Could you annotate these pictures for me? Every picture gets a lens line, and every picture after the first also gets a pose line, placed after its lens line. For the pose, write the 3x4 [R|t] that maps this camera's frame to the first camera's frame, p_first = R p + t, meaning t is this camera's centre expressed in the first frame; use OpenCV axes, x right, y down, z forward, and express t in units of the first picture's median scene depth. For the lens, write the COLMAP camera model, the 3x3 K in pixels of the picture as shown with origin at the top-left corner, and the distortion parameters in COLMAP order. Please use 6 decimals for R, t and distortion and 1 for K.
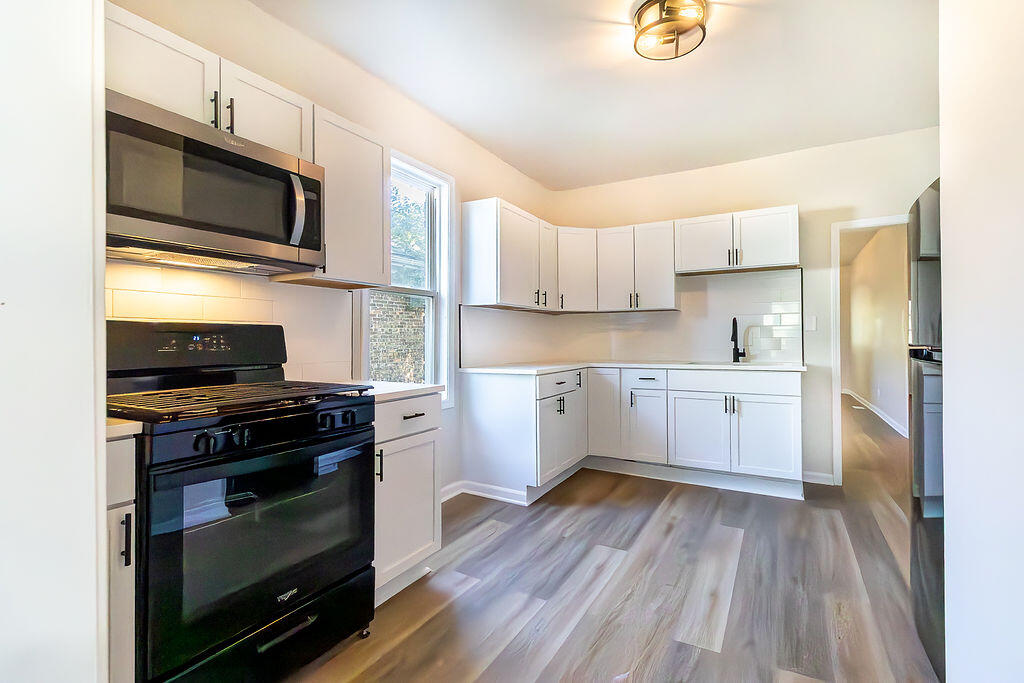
lens RADIAL K [[480.7, 0, 513.9], [0, 480.7, 328.3], [0, 0, 1]] dist [0.003504, 0.000564]
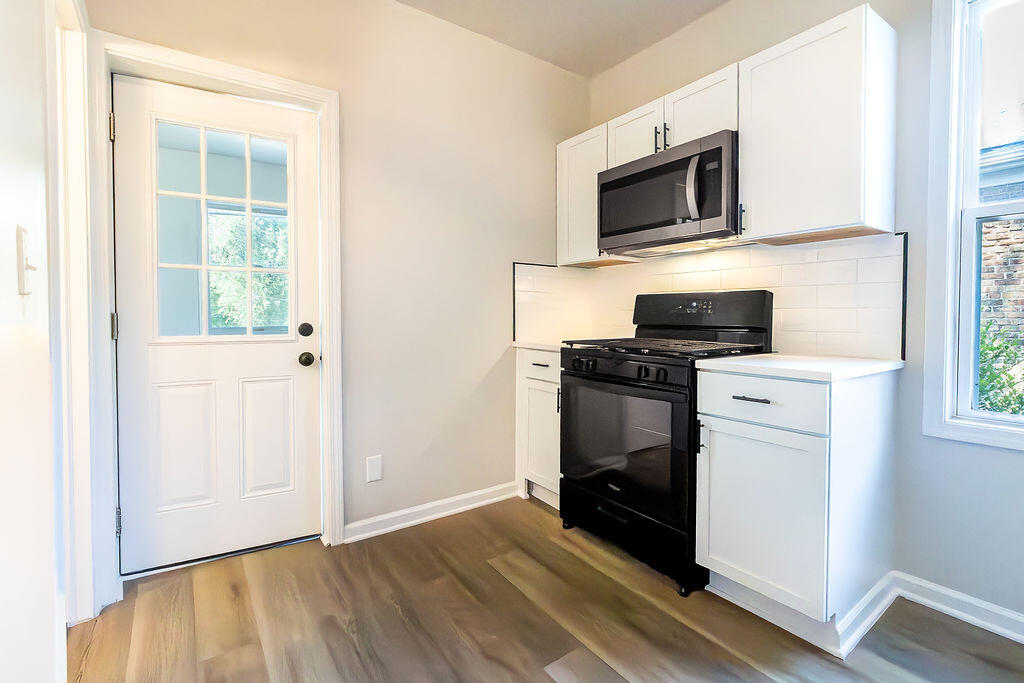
lens RADIAL K [[471.7, 0, 516.7], [0, 471.7, 329.4], [0, 0, 1]] dist [0.001177, 0.000912]
pose [[-0.432012, 0.025928, -0.901495, 0.463117], [0.011249, 0.999664, 0.023361, 0.033304], [0.901798, -0.000048, -0.432159, 0.712297]]
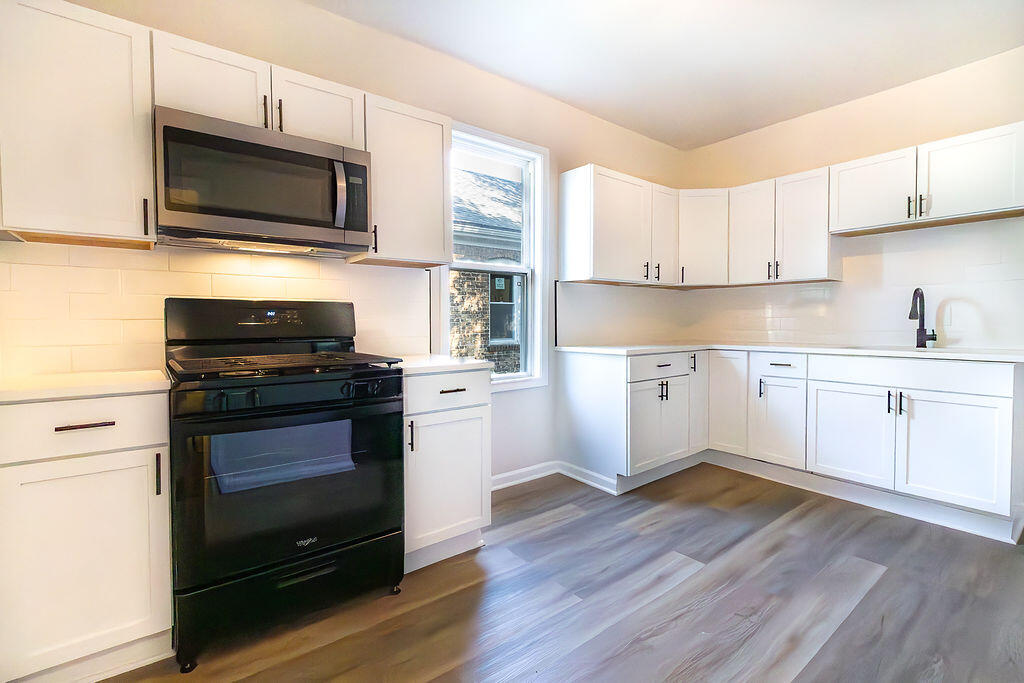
lens RADIAL K [[471.7, 0, 516.7], [0, 471.7, 329.4], [0, 0, 1]] dist [0.001177, 0.000912]
pose [[0.923574, 0.010229, -0.383283, 0.210796], [0.006461, 0.999087, 0.042233, 0.009153], [0.383365, -0.041482, 0.922665, 0.103277]]
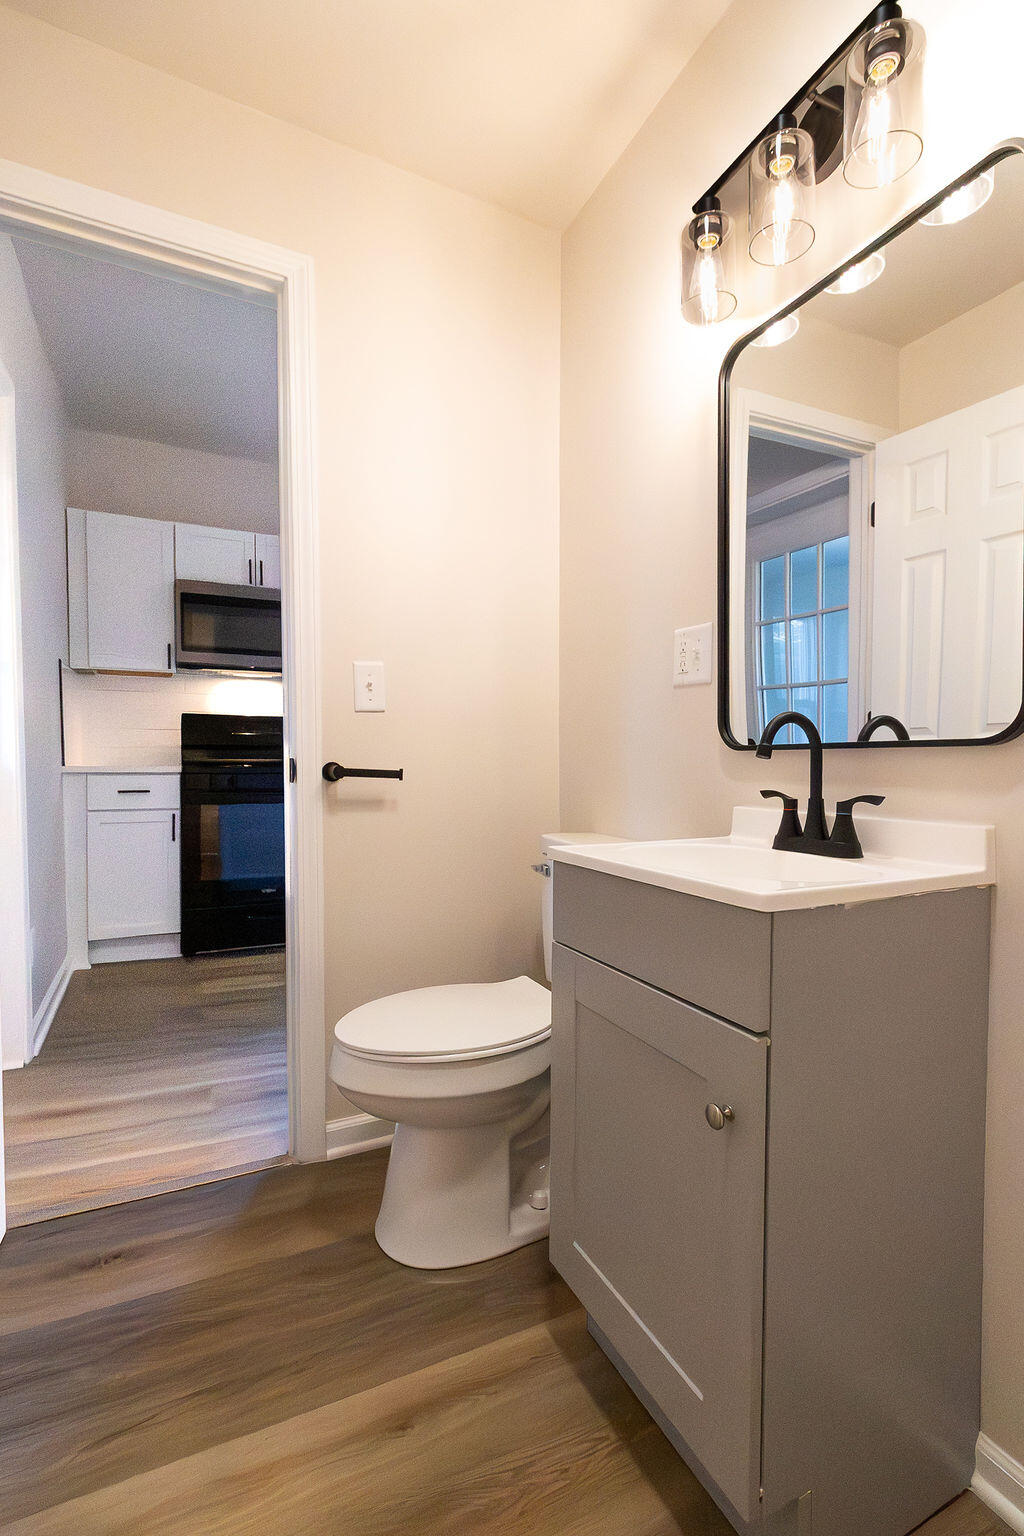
lens RADIAL K [[721.1, 0, 530.4], [0, 721.1, 775.0], [0, 0, 1]] dist [0.003504, 0.000564]
pose [[0.822889, 0.021418, -0.567798, 0.803230], [0.001776, 0.999187, 0.040265, 0.050815], [0.568200, -0.034142, 0.822182, -0.214698]]
